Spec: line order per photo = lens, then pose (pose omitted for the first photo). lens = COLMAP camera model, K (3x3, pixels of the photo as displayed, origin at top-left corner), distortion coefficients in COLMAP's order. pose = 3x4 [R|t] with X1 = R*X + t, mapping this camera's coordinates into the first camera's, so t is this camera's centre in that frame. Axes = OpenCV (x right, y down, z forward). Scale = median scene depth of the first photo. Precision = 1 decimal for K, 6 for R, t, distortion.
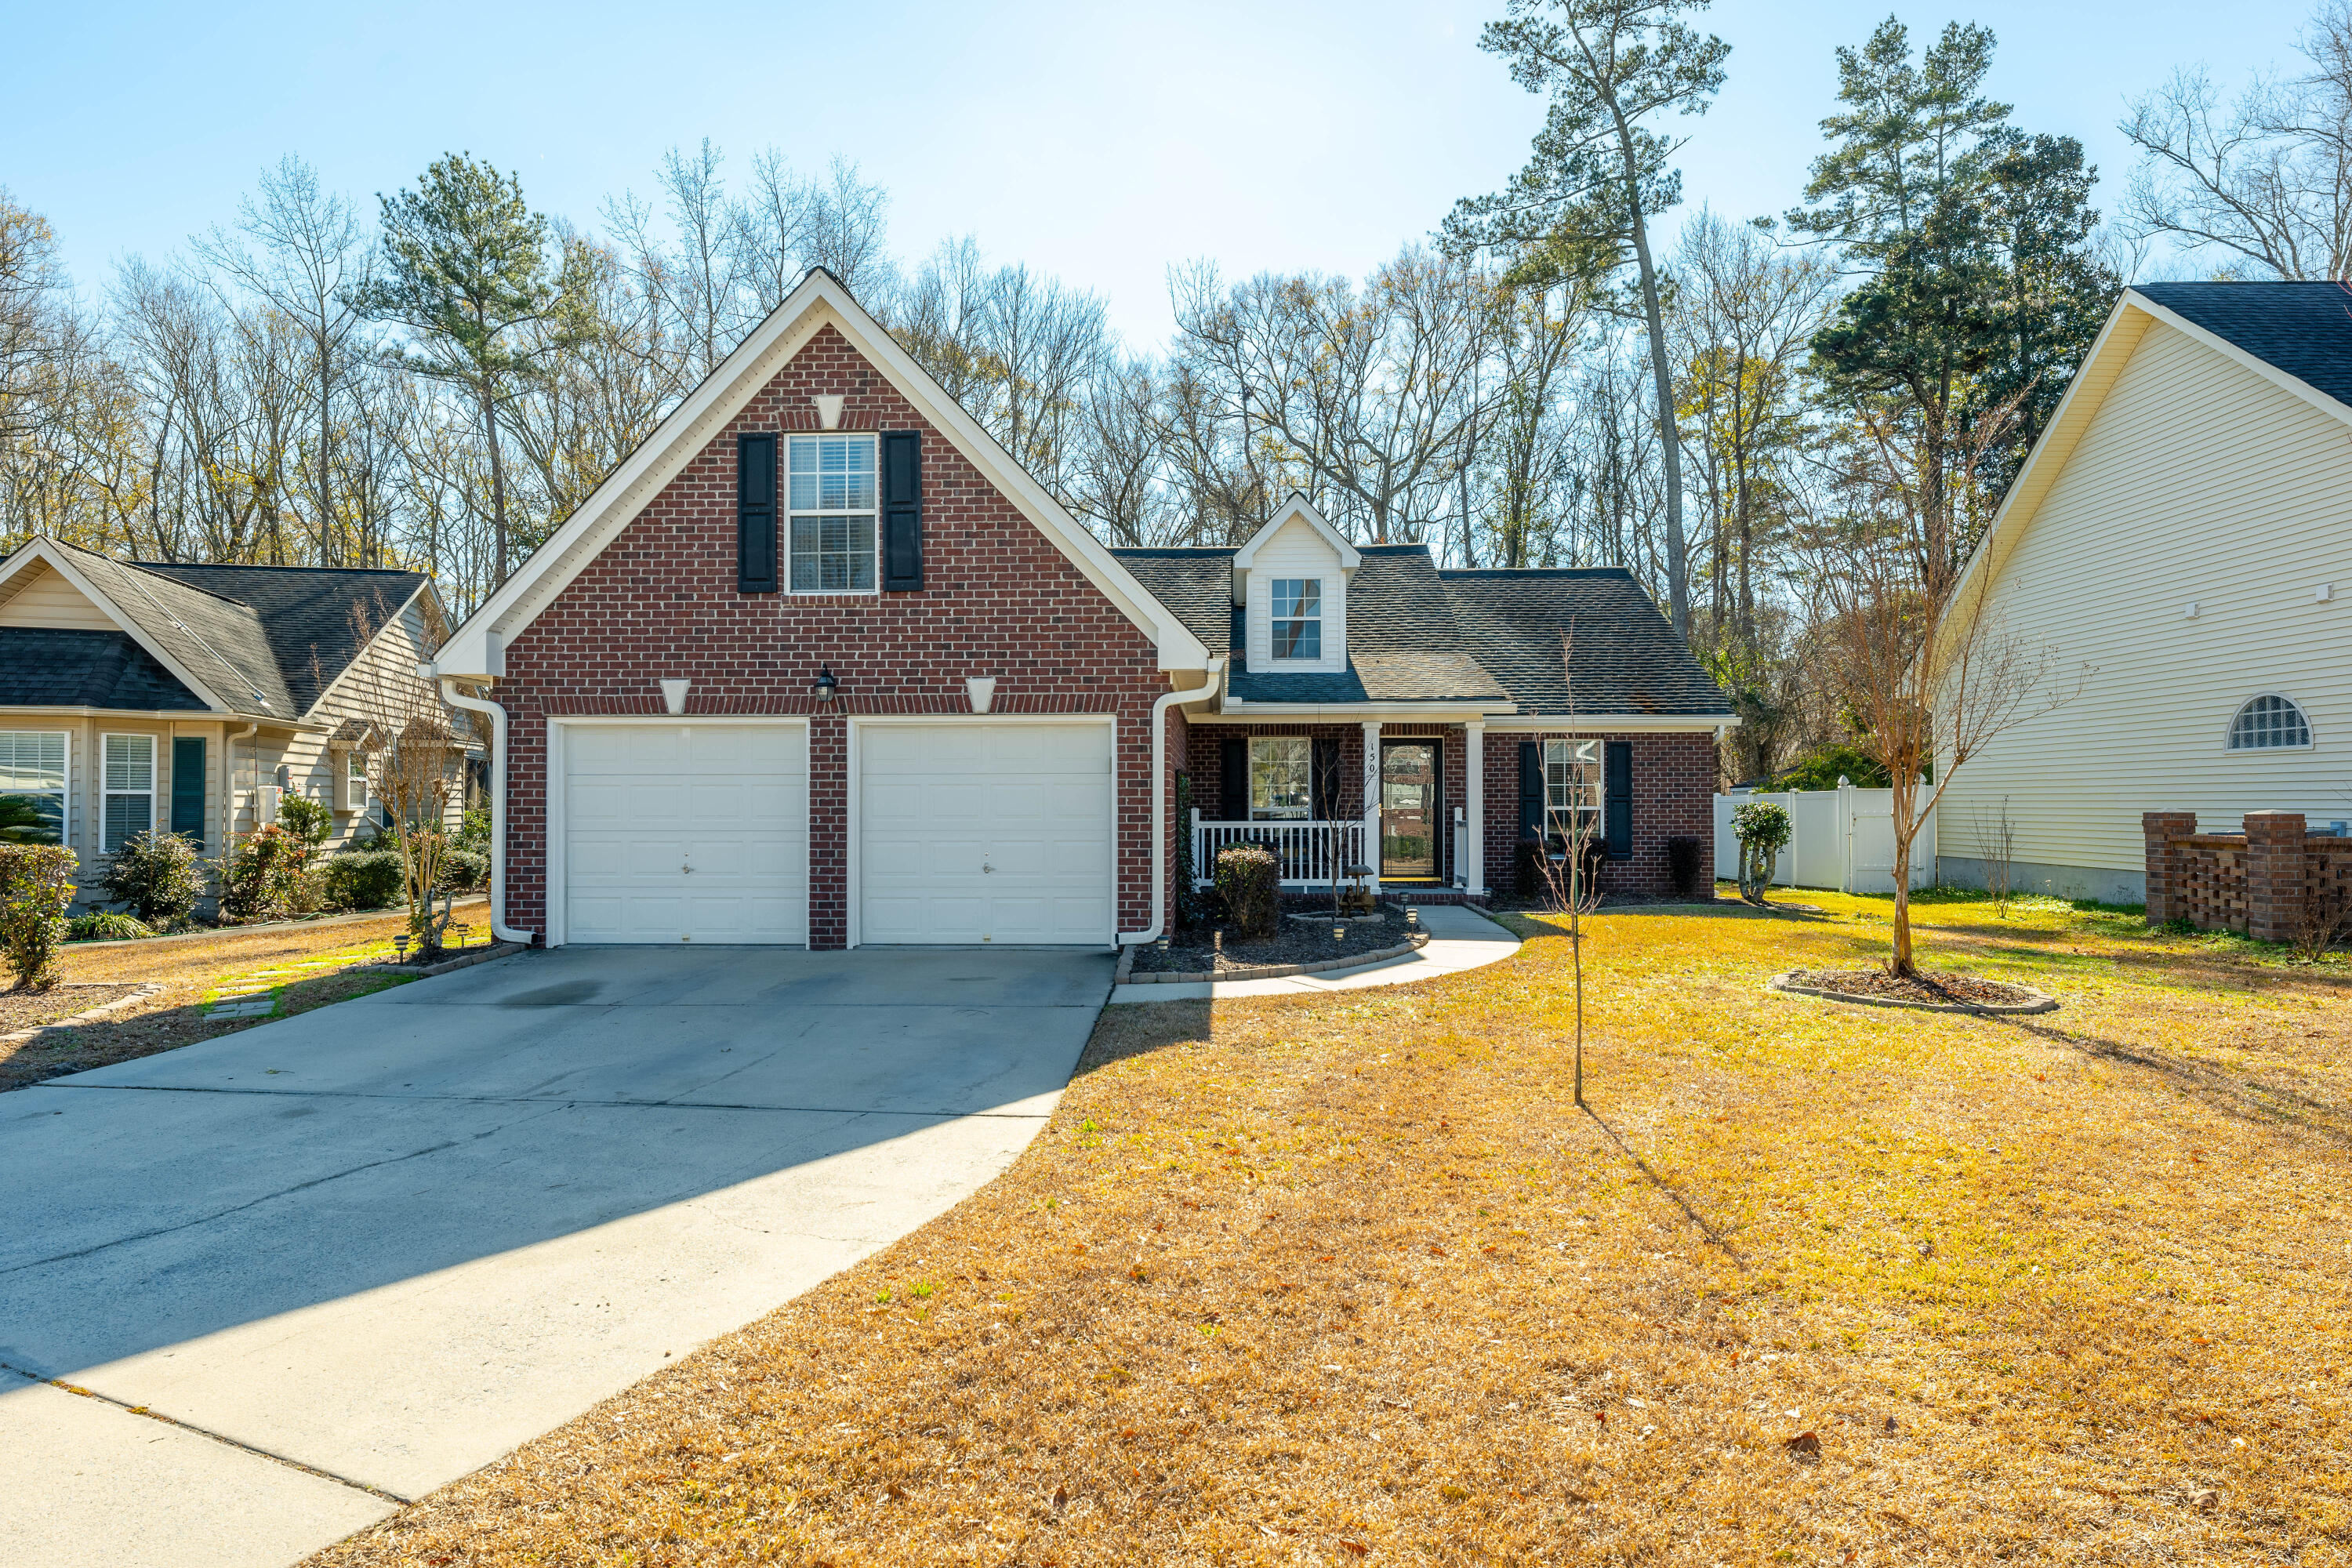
lens RADIAL K [[1295.9, 0, 1152.3], [0, 1295.9, 784.9], [0, 0, 1]] dist [-0.005006, -0.001080]
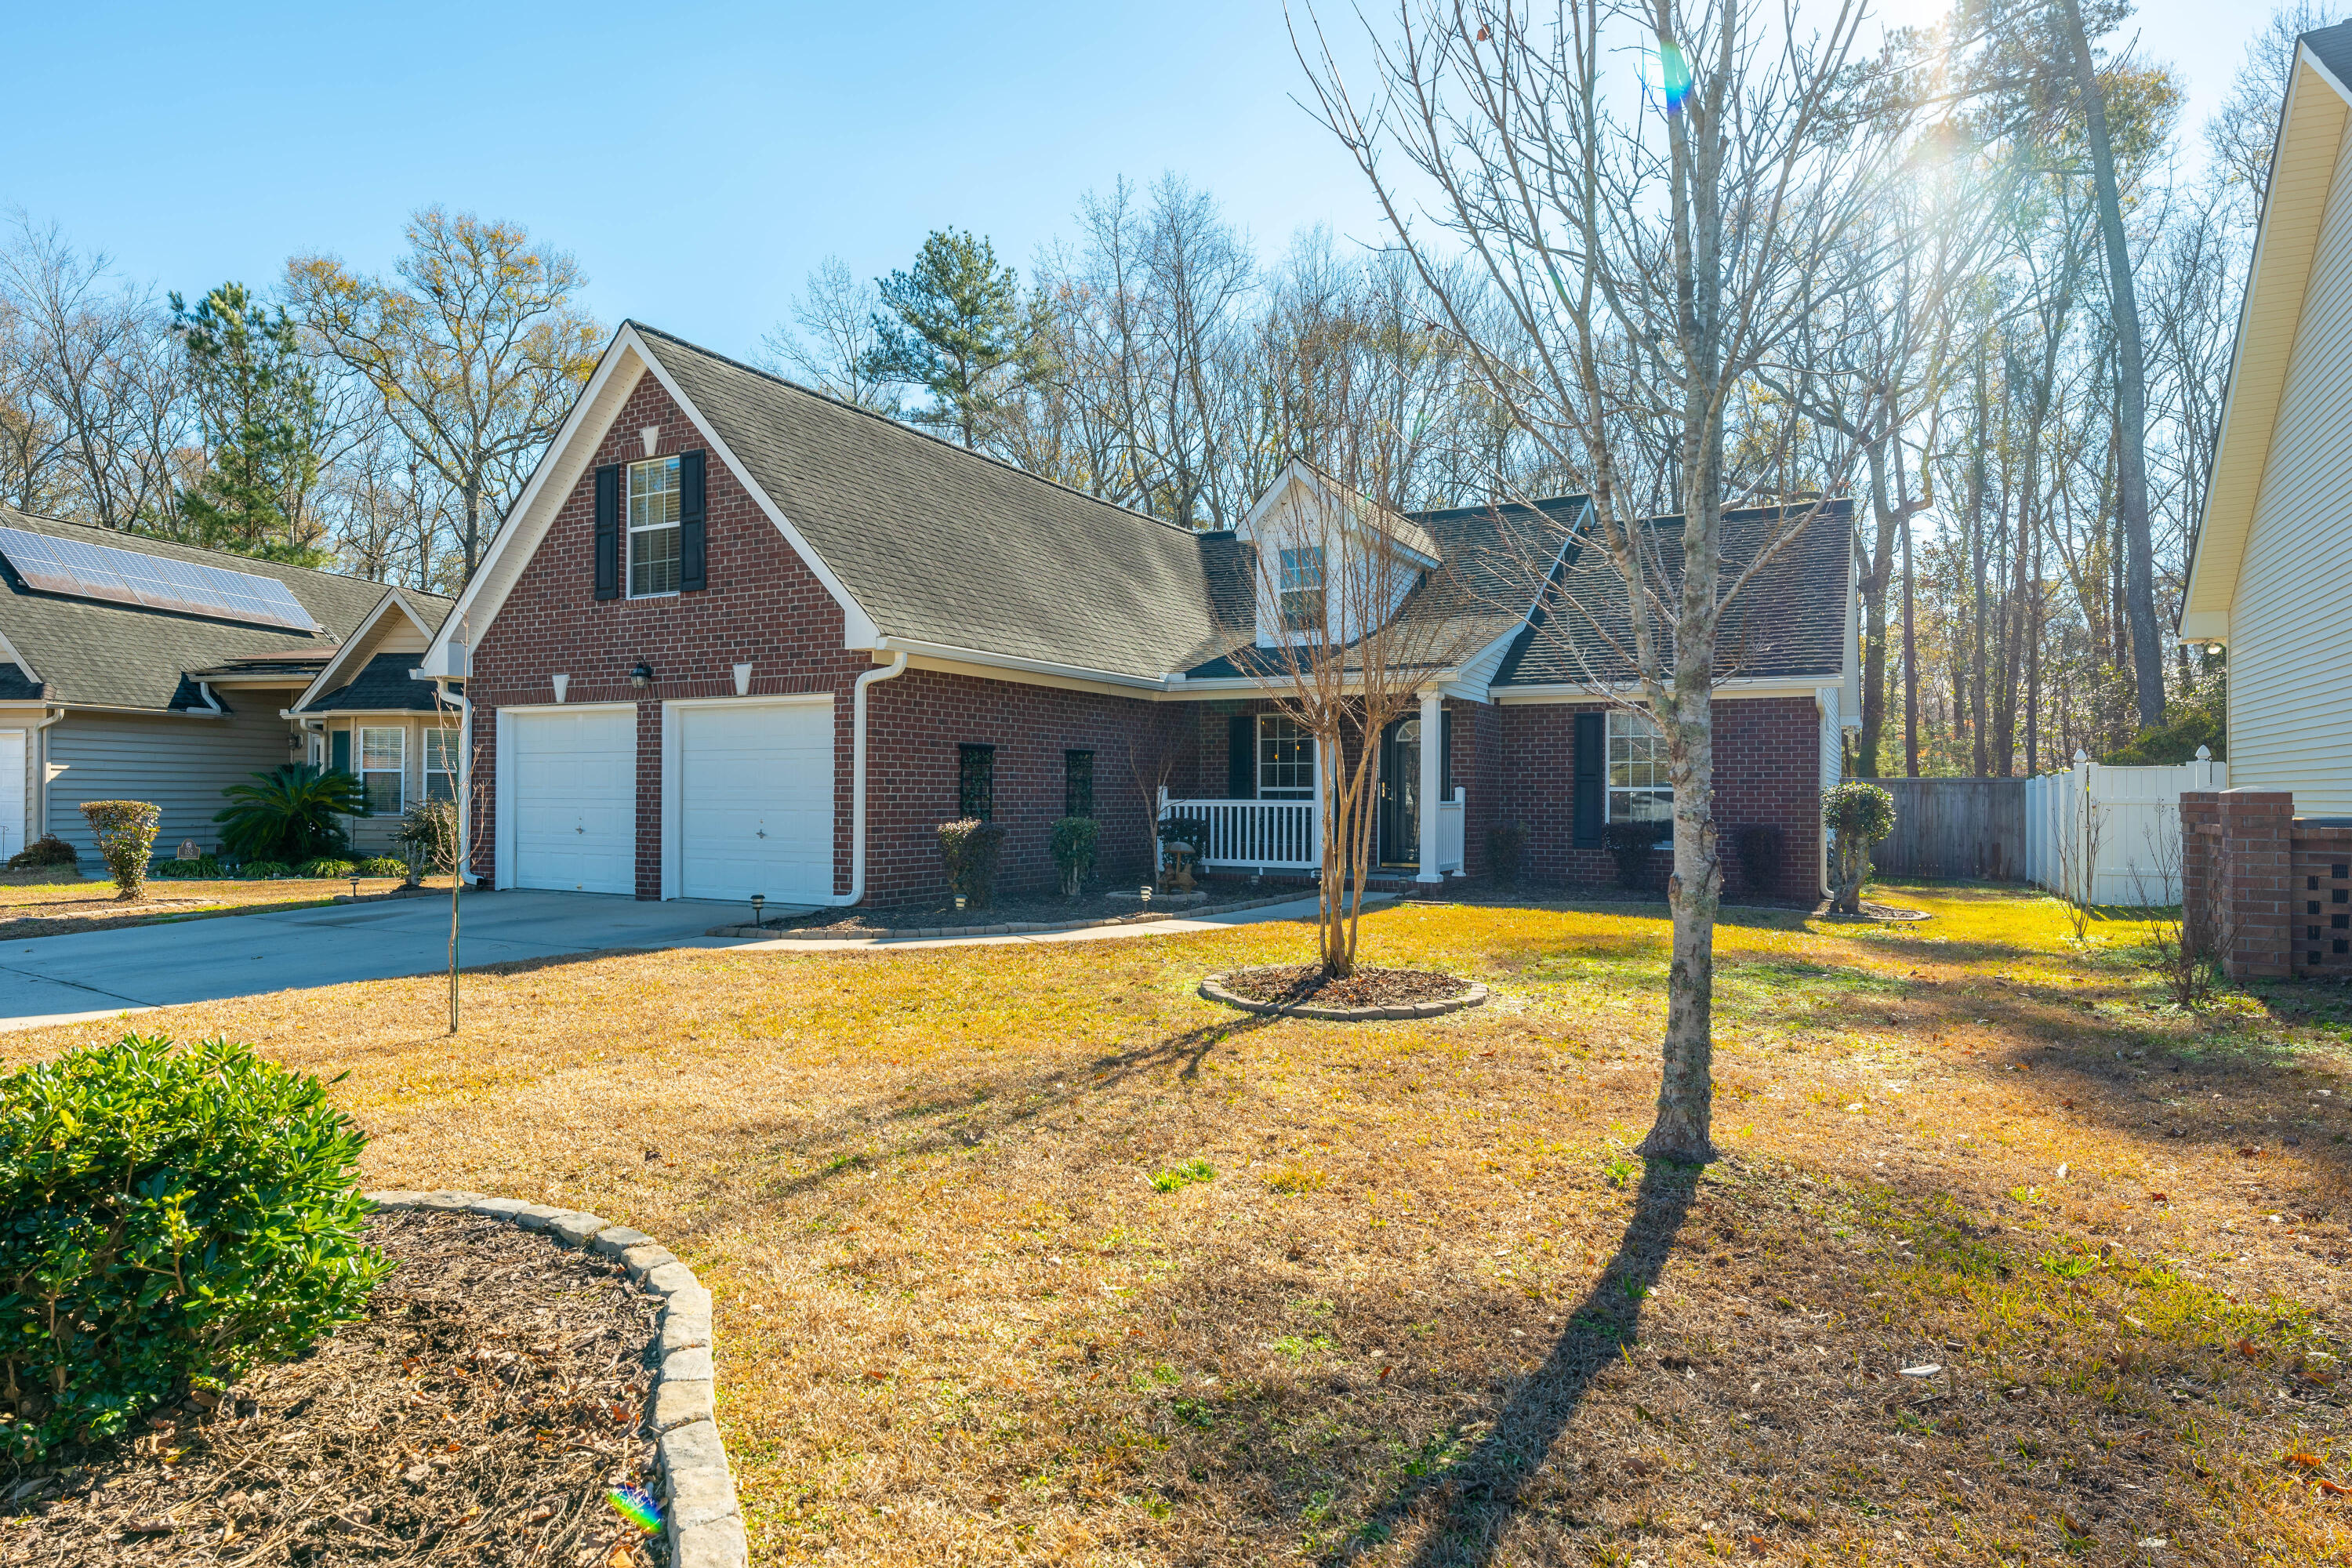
lens RADIAL K [[1295.9, 0, 1152.3], [0, 1295.9, 784.9], [0, 0, 1]] dist [-0.005006, -0.001080]
pose [[0.900105, 0.003393, -0.435661, 0.661268], [0.000156, 0.999967, 0.008110, 0.012863], [0.435674, -0.007368, 0.900074, 0.140468]]
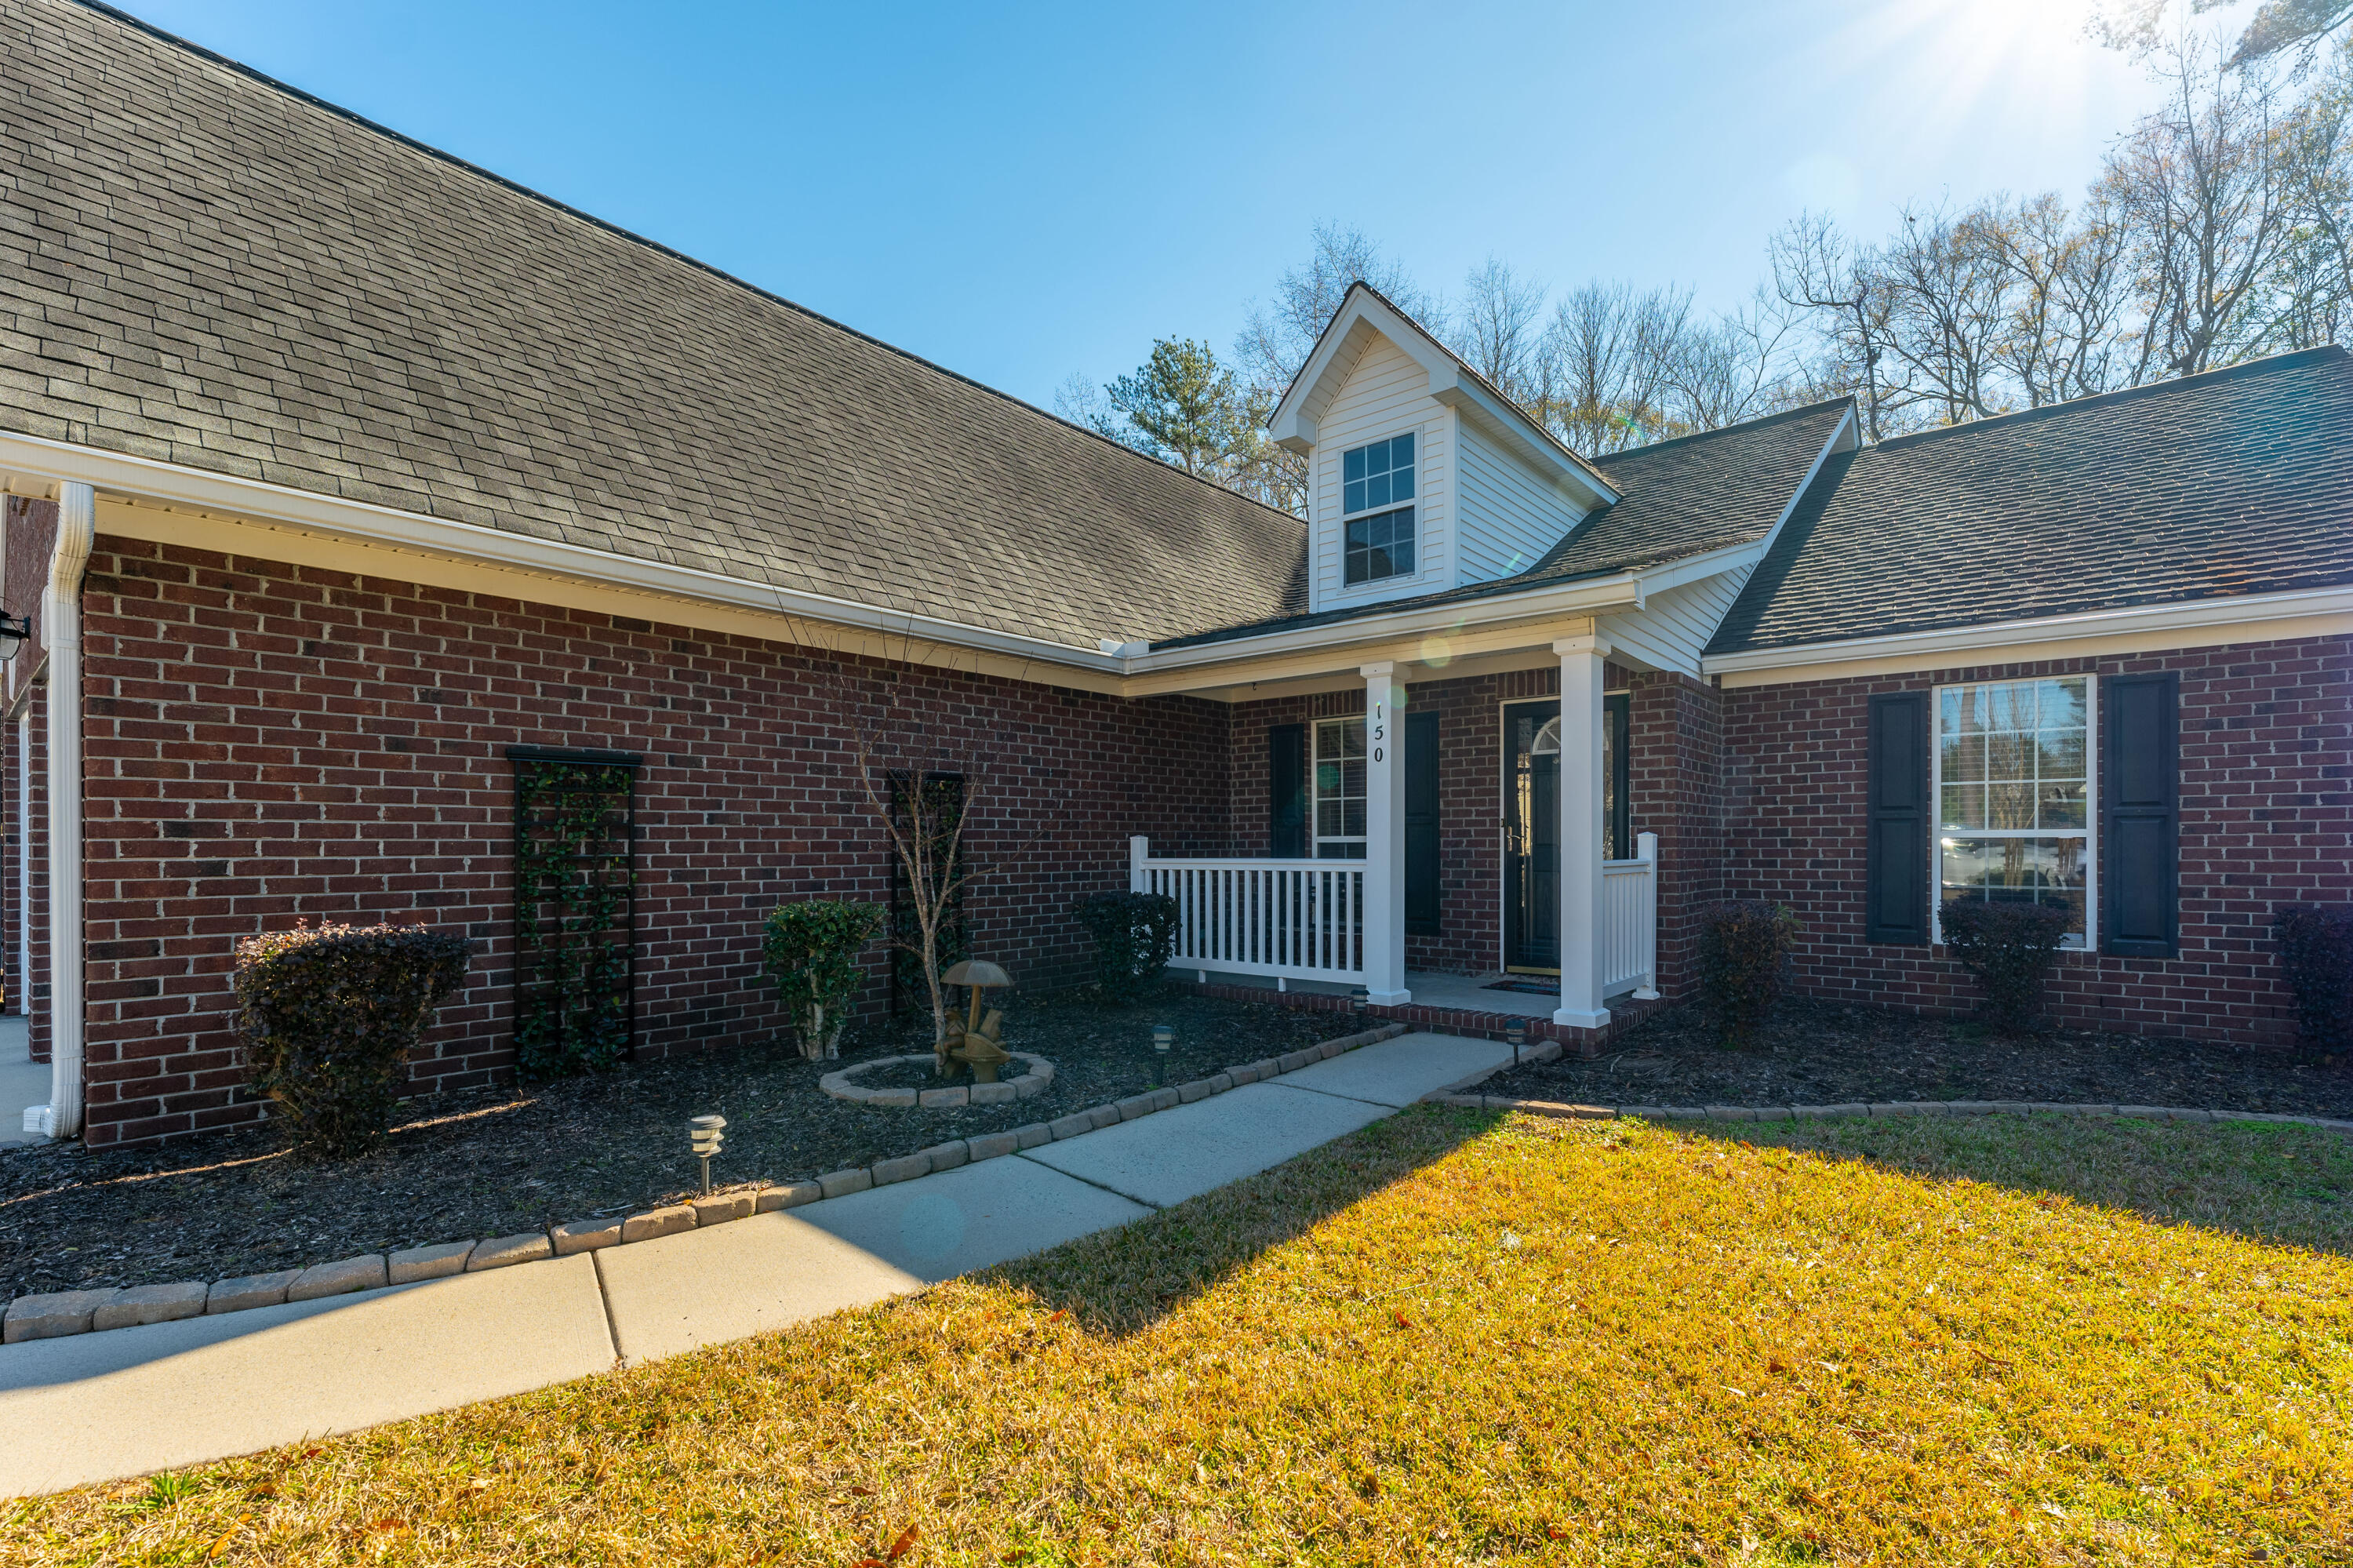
lens RADIAL K [[1024.8, 0, 1248.7], [0, 1024.8, 850.1], [0, 0, 1]] dist [-0.002004, -0.000006]
pose [[0.825234, 0.000976, -0.564790, 0.499460], [0.011082, 0.999778, 0.017919, 0.023454], [0.564682, -0.021047, 0.825040, 0.905216]]
